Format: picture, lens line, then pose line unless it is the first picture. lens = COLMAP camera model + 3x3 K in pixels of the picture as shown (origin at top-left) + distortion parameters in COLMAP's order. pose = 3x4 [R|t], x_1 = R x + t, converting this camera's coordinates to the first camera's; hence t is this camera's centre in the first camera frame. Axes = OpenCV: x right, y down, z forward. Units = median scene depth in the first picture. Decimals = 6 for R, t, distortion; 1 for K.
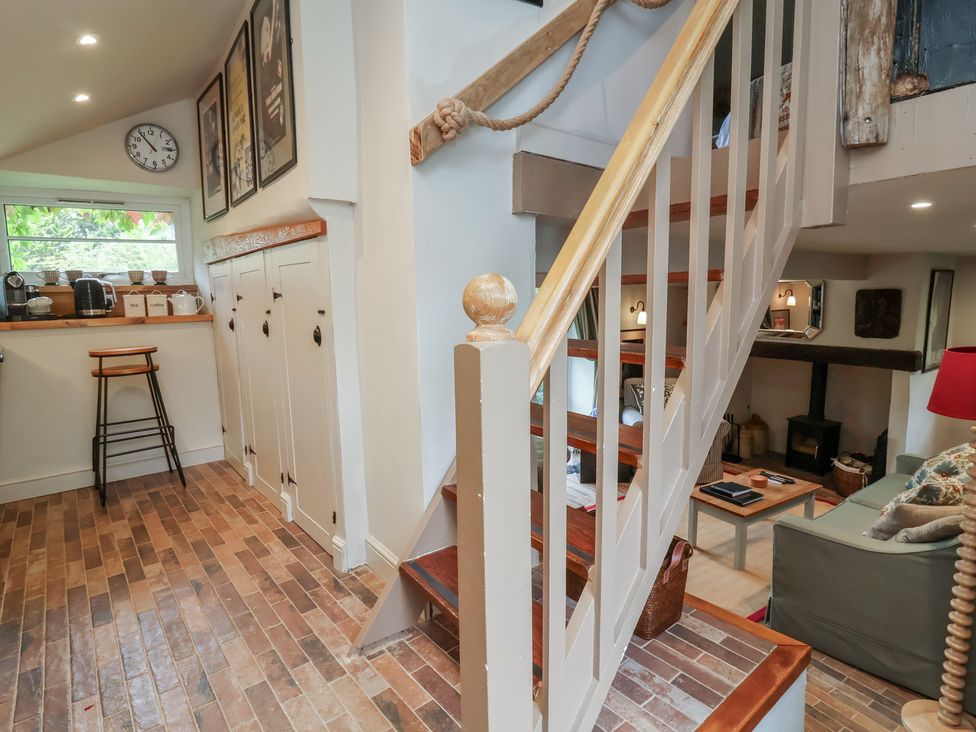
lens RADIAL K [[524.4, 0, 488.0], [0, 524.4, 366.0], [0, 0, 1]] dist [-0.002078, -0.000864]
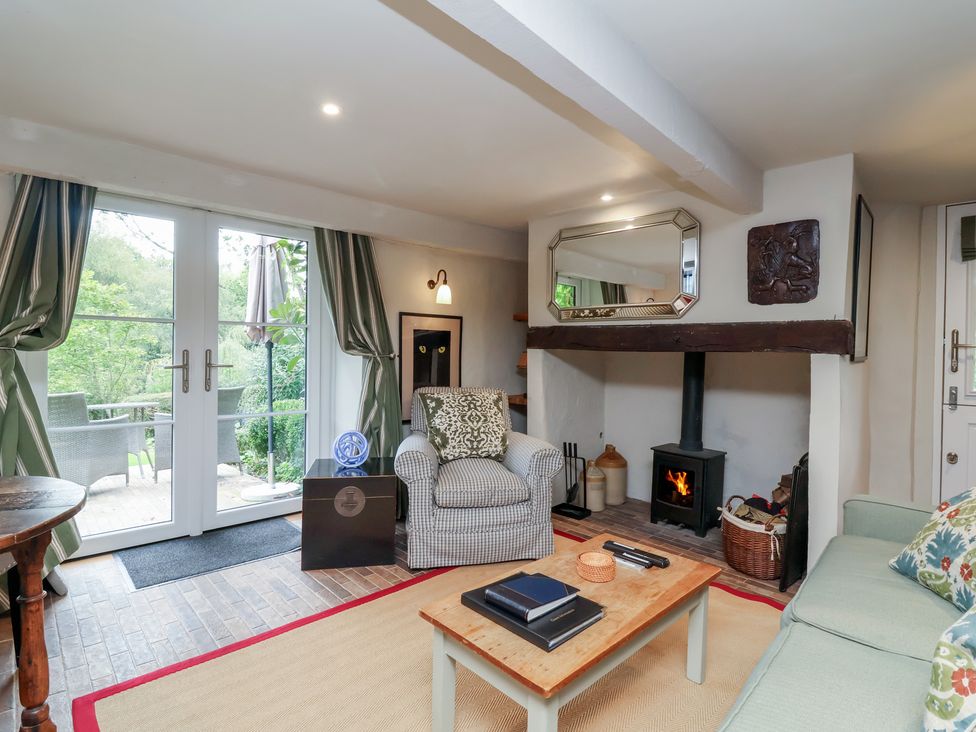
lens RADIAL K [[524.4, 0, 488.0], [0, 524.4, 366.0], [0, 0, 1]] dist [-0.002078, -0.000864]
pose [[0.975992, 0.025296, 0.216334, 0.272234], [-0.003558, 0.994952, -0.100290, 0.078547], [-0.217778, 0.097112, 0.971155, 0.476752]]
